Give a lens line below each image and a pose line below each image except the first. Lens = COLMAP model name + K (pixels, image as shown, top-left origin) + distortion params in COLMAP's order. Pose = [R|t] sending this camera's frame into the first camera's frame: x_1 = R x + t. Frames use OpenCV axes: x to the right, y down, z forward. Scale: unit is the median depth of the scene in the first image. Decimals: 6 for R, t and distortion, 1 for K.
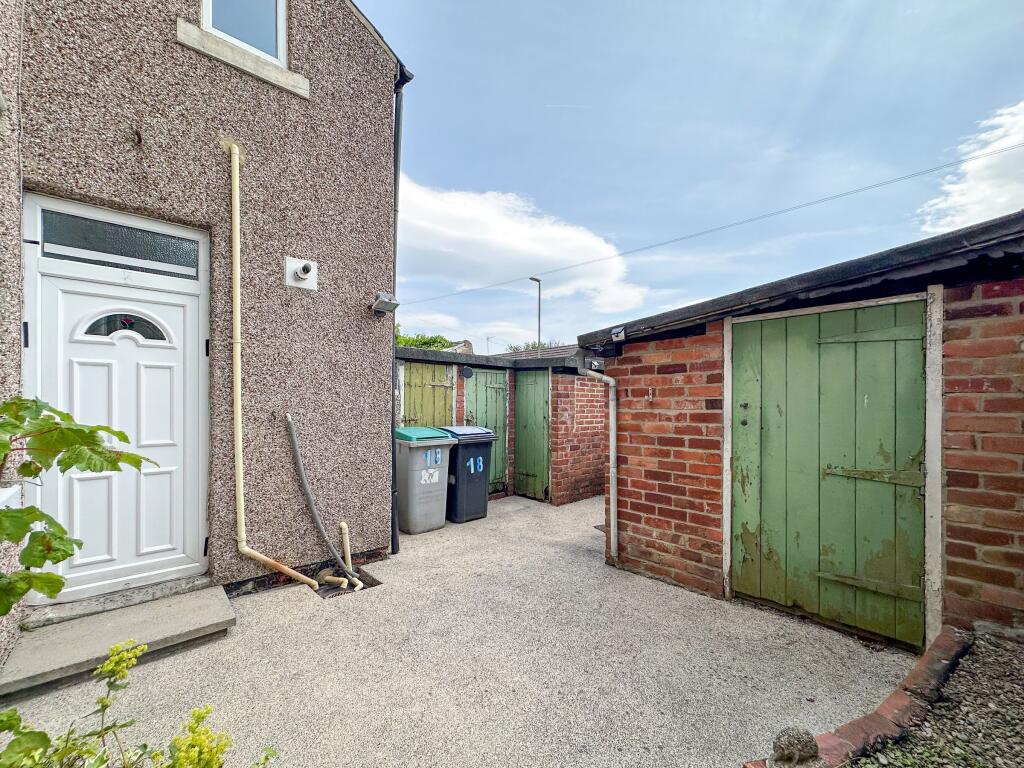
lens RADIAL K [[414.3, 0, 504.2], [0, 414.3, 404.3], [0, 0, 1]] dist [0.001852, 0.000308]
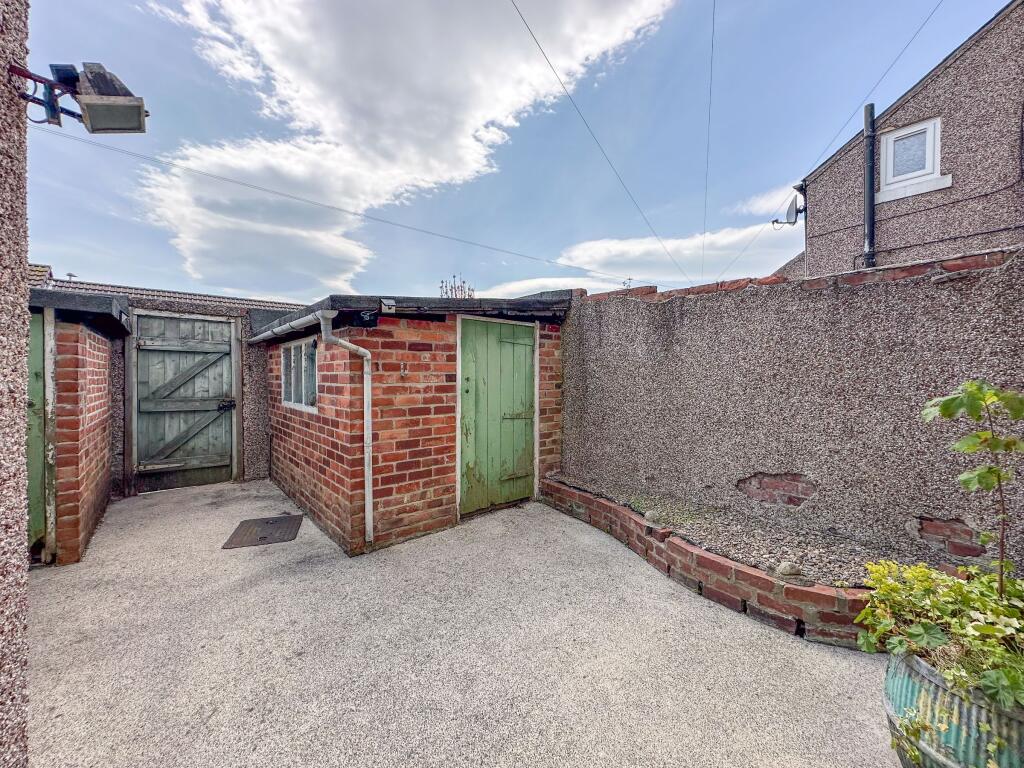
lens RADIAL K [[414.3, 0, 511.4], [0, 414.3, 381.2], [0, 0, 1]] dist [0.001852, 0.000308]
pose [[0.035549, -0.012990, 0.999283, -0.749610], [0.001677, 0.999915, 0.012939, -0.006263], [-0.999367, 0.001216, 0.035568, 0.741826]]
